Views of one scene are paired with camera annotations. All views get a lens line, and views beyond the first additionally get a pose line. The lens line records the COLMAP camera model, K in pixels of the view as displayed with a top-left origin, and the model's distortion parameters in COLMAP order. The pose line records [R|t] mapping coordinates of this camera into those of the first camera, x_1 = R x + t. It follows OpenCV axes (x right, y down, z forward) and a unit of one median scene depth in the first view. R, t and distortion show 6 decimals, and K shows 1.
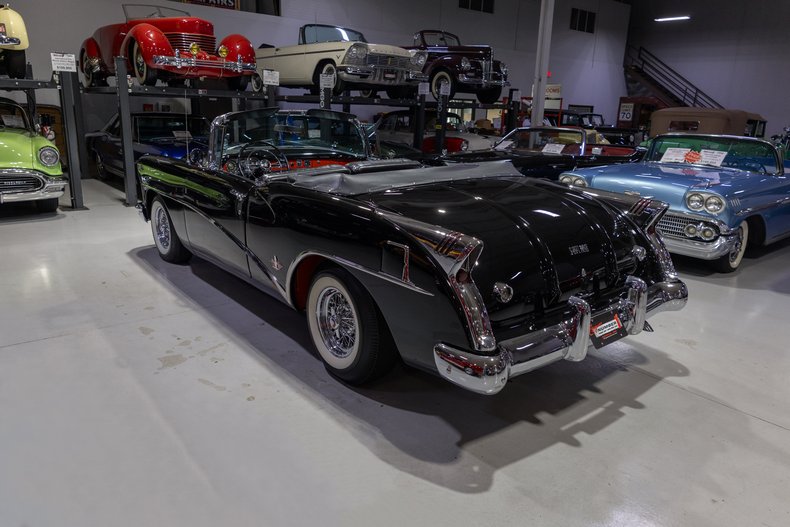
lens RADIAL K [[564.4, 0, 397.5], [0, 564.4, 265.0], [0, 0, 1]] dist [0.011112, 0.003573]
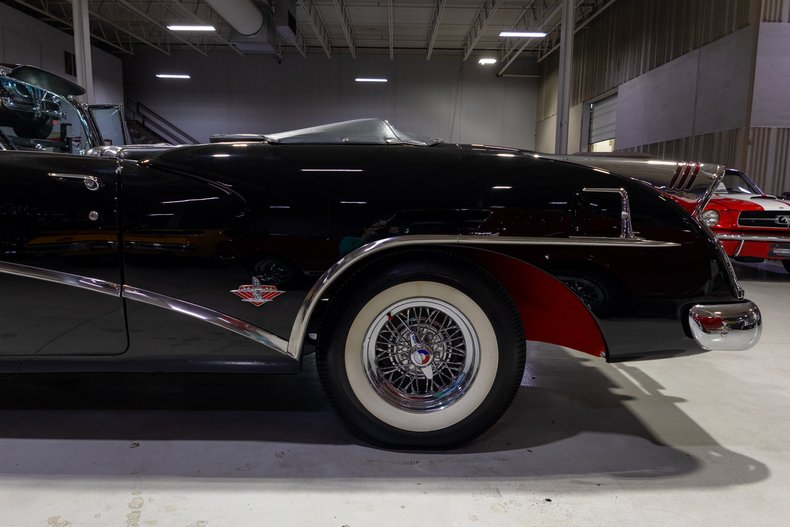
lens RADIAL K [[560.1, 0, 393.9], [0, 560.1, 260.2], [0, 0, 1]] dist [0.009643, -0.001991]
pose [[0.629148, -0.120934, 0.767820, -0.343444], [0.212196, 0.977023, -0.019989, 0.003628], [-0.747761, 0.175504, 0.640353, 0.364155]]
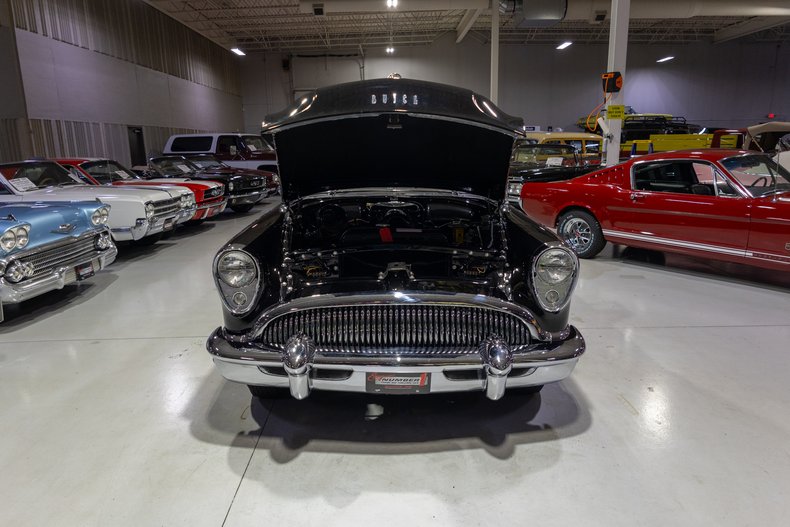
lens RADIAL K [[546.7, 0, 396.2], [0, 546.7, 261.7], [0, 0, 1]] dist [0.010731, -0.007706]
pose [[-0.788188, -0.146773, 0.597677, -0.584746], [0.161896, 0.887494, 0.431445, -0.399964], [-0.593759, 0.436821, -0.675749, 1.409301]]
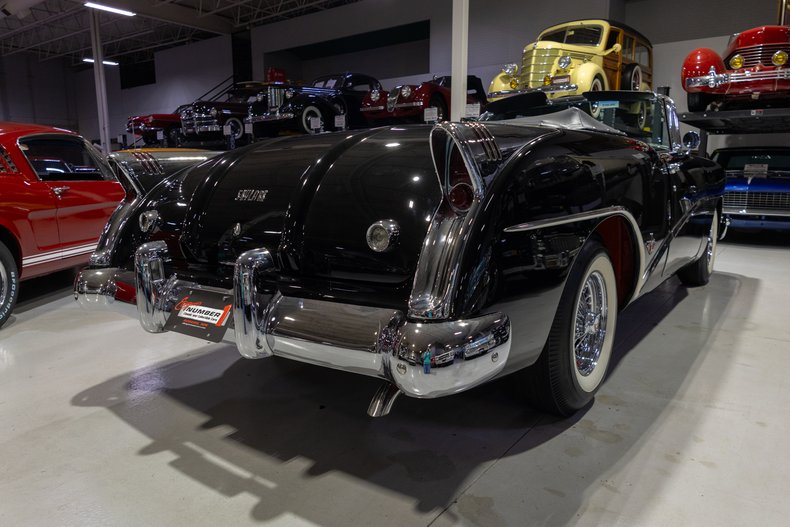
lens RADIAL K [[545.4, 0, 393.1], [0, 545.4, 260.8], [0, 0, 1]] dist [0.008828, 0.000085]
pose [[0.238403, 0.127638, -0.962742, 0.519073], [-0.254016, 0.965011, 0.065037, -0.019898], [0.937358, 0.229047, 0.262483, 0.536027]]
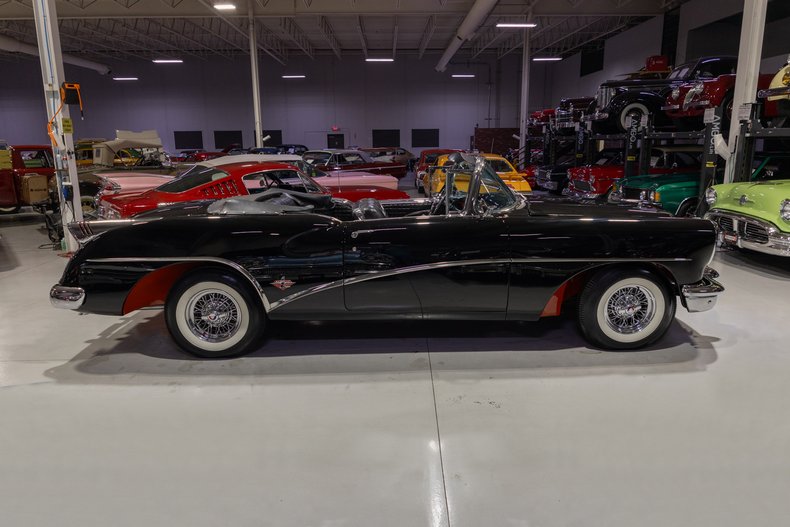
lens RADIAL K [[555.4, 0, 393.4], [0, 555.4, 261.2], [0, 0, 1]] dist [0.005501, -0.005406]
pose [[-0.620056, 0.141867, -0.771624, 0.597352], [-0.221259, 0.911974, 0.345468, -0.367343], [0.752711, 0.384939, -0.534086, 1.338073]]
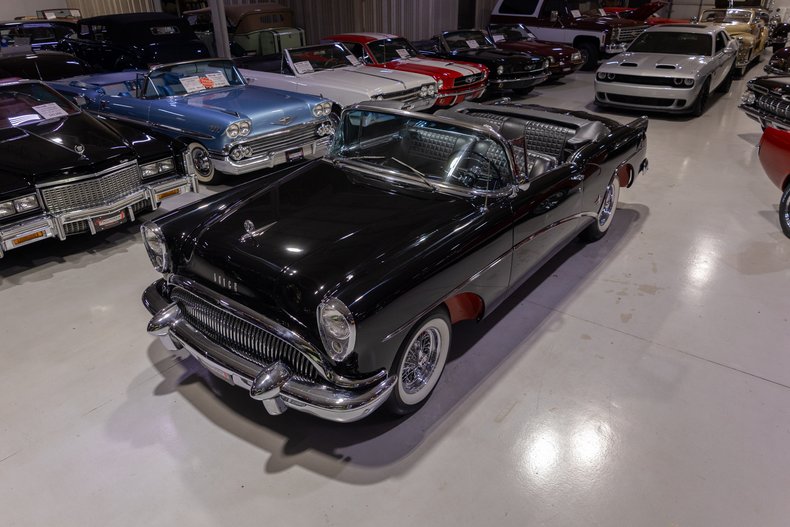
lens RADIAL K [[570.7, 0, 403.1], [0, 570.7, 265.9], [0, 0, 1]] dist [0.013889, -0.000888]
pose [[-0.245640, -0.464710, 0.850709, -0.891050], [0.258486, 0.814420, 0.519524, -0.473022], [-0.934262, 0.347512, -0.079933, 1.047917]]
